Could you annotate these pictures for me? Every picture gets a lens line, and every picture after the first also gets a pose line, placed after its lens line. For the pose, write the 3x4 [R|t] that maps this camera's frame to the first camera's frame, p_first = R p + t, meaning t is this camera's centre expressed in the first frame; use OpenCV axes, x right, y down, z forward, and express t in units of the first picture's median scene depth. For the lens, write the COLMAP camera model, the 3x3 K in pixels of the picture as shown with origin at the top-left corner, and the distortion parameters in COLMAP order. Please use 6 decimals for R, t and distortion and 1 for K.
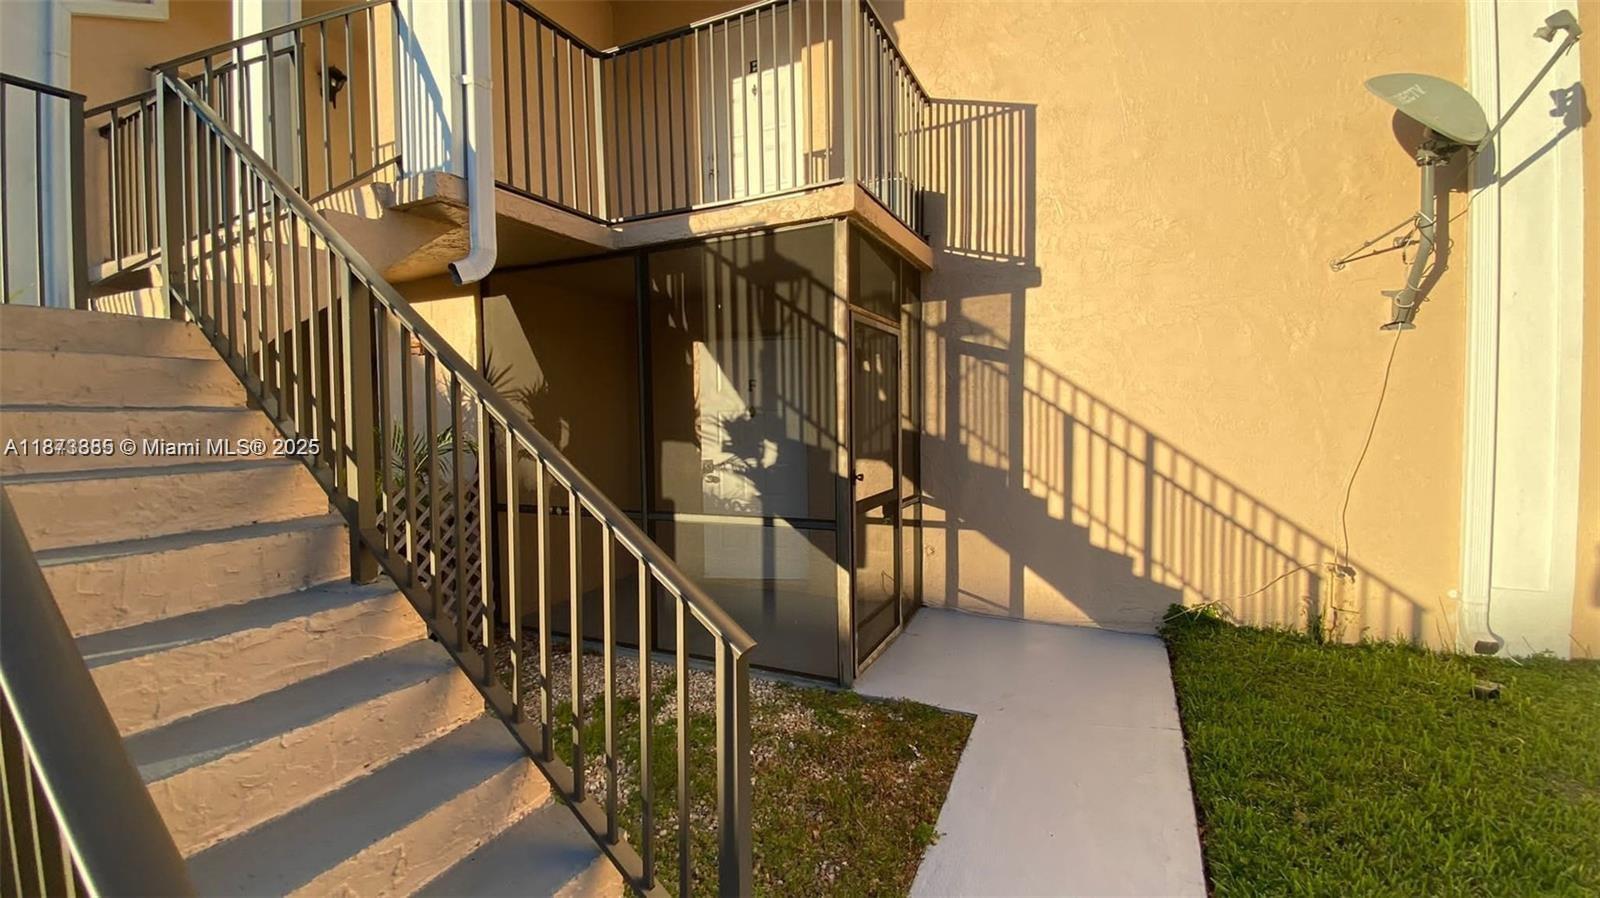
lens RADIAL K [[648.3, 0, 804.2], [0, 648.3, 452.6], [0, 0, 1]] dist [0.023664, -0.023839]
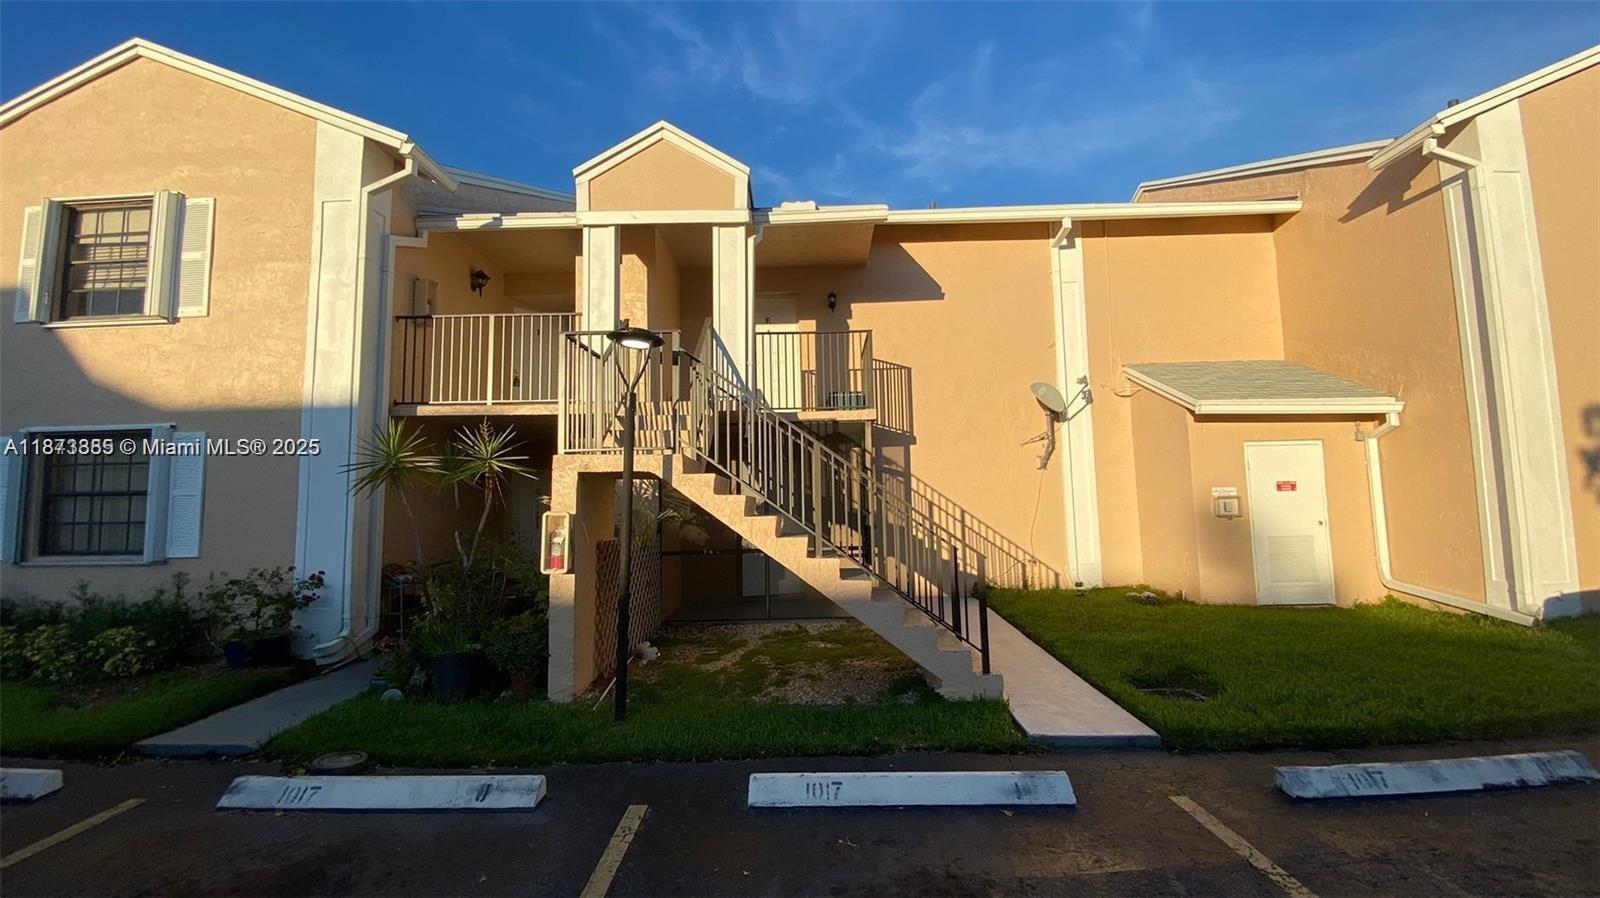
lens RADIAL K [[648.1, 0, 800.0], [0, 648.1, 449.0], [0, 0, 1]] dist [0.023344, -0.023380]
pose [[0.919036, 0.037692, 0.392367, -0.984754], [0.023286, 0.988488, -0.149499, 0.097312], [-0.393485, 0.146531, 0.907578, -0.978479]]
